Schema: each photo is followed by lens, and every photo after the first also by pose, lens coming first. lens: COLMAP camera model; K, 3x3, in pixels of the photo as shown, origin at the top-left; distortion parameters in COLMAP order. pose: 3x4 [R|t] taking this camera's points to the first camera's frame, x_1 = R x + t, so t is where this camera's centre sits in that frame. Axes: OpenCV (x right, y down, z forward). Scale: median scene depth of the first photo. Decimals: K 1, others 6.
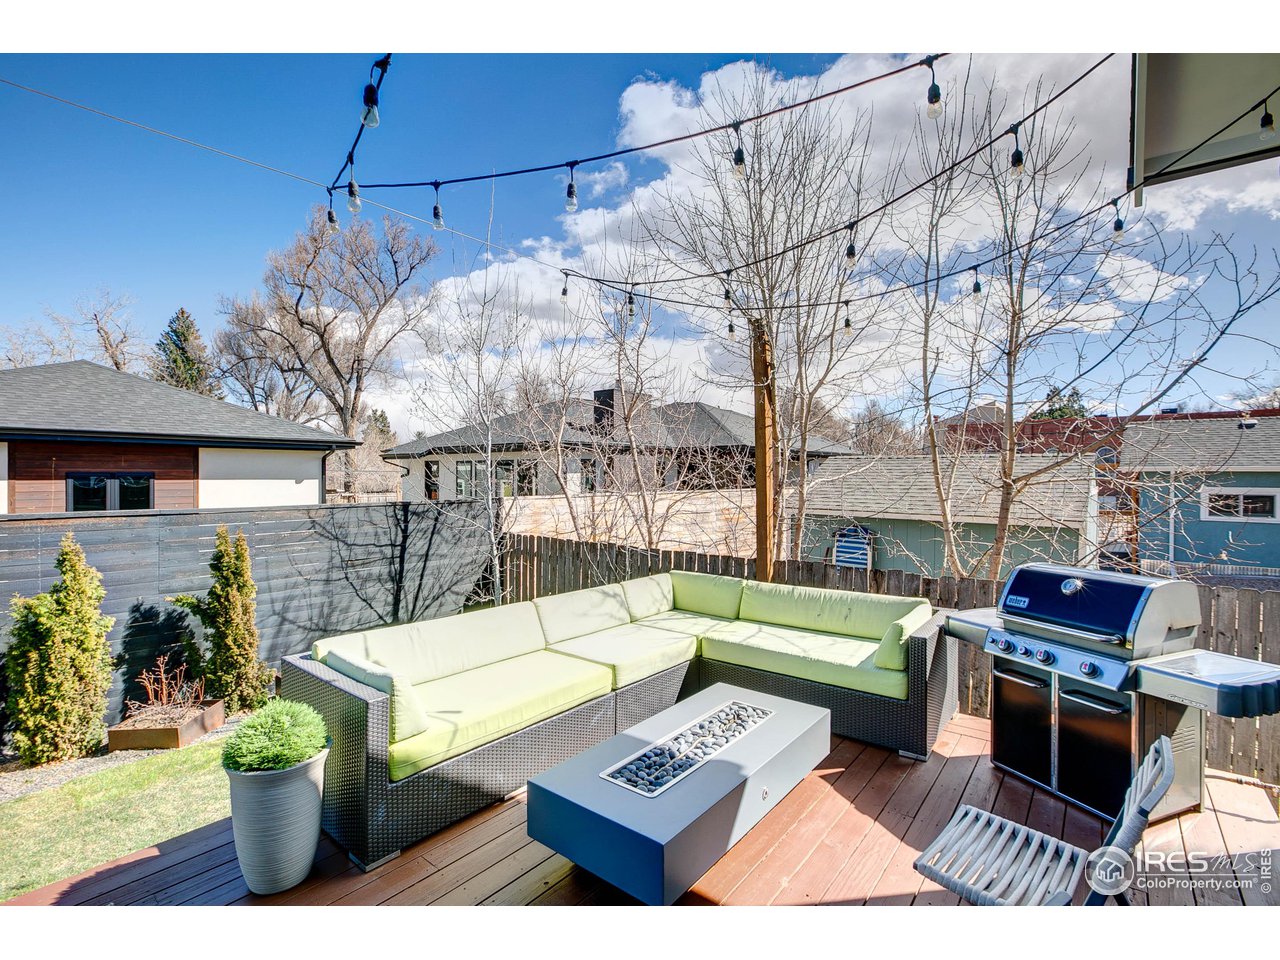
lens RADIAL K [[589.1, 0, 640.0], [0, 589.1, 480.0], [0, 0, 1]] dist [-0.060039, 0.023690]
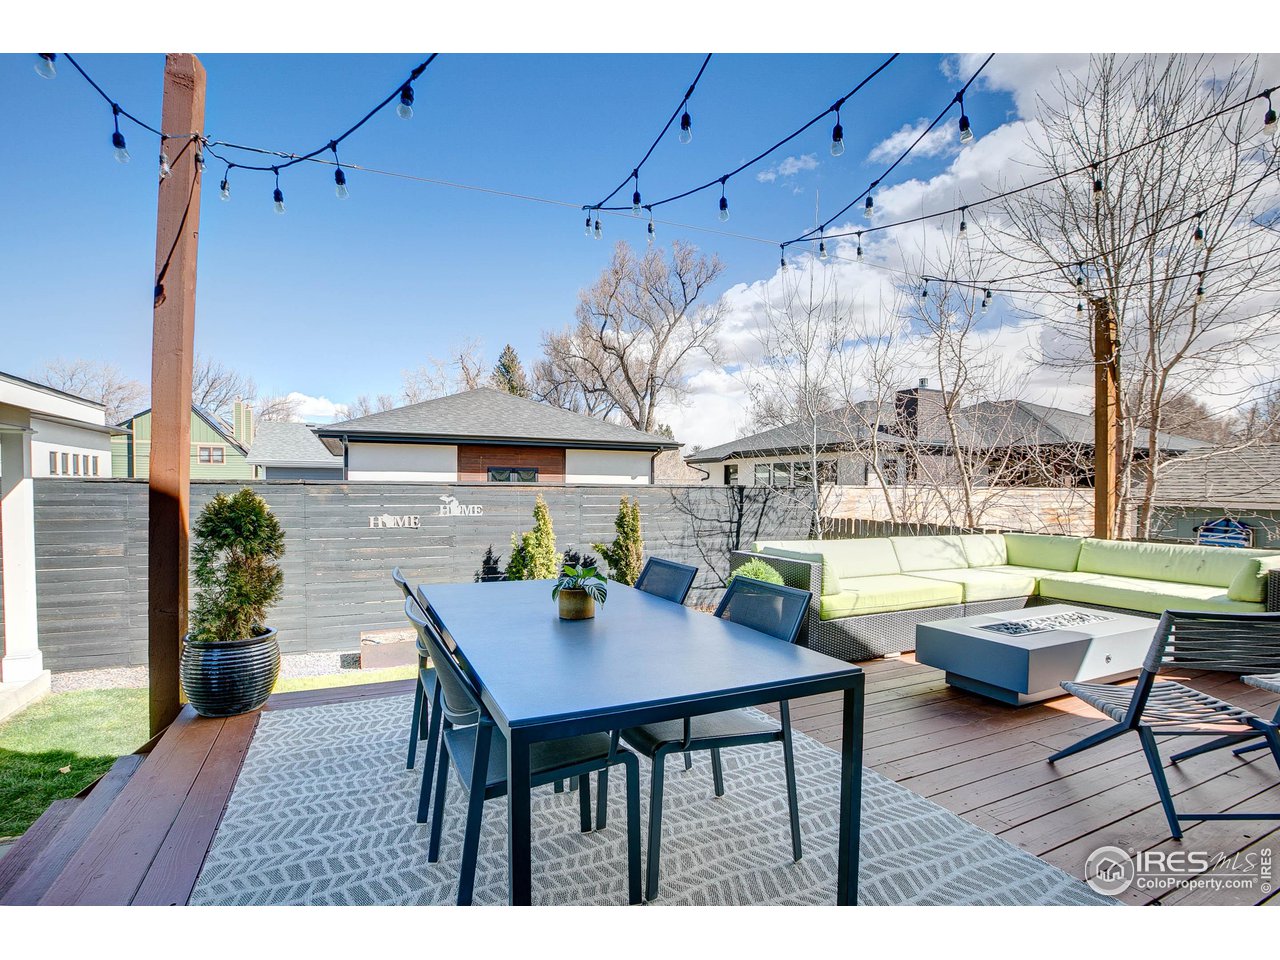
lens RADIAL K [[608.3, 0, 637.4], [0, 608.3, 503.7], [0, 0, 1]] dist [-0.063194, 0.026510]
pose [[0.898764, 0.019358, -0.438005, -0.050279], [-0.013175, 0.999766, 0.017150, 0.055783], [0.438235, -0.009642, 0.898809, -0.204526]]
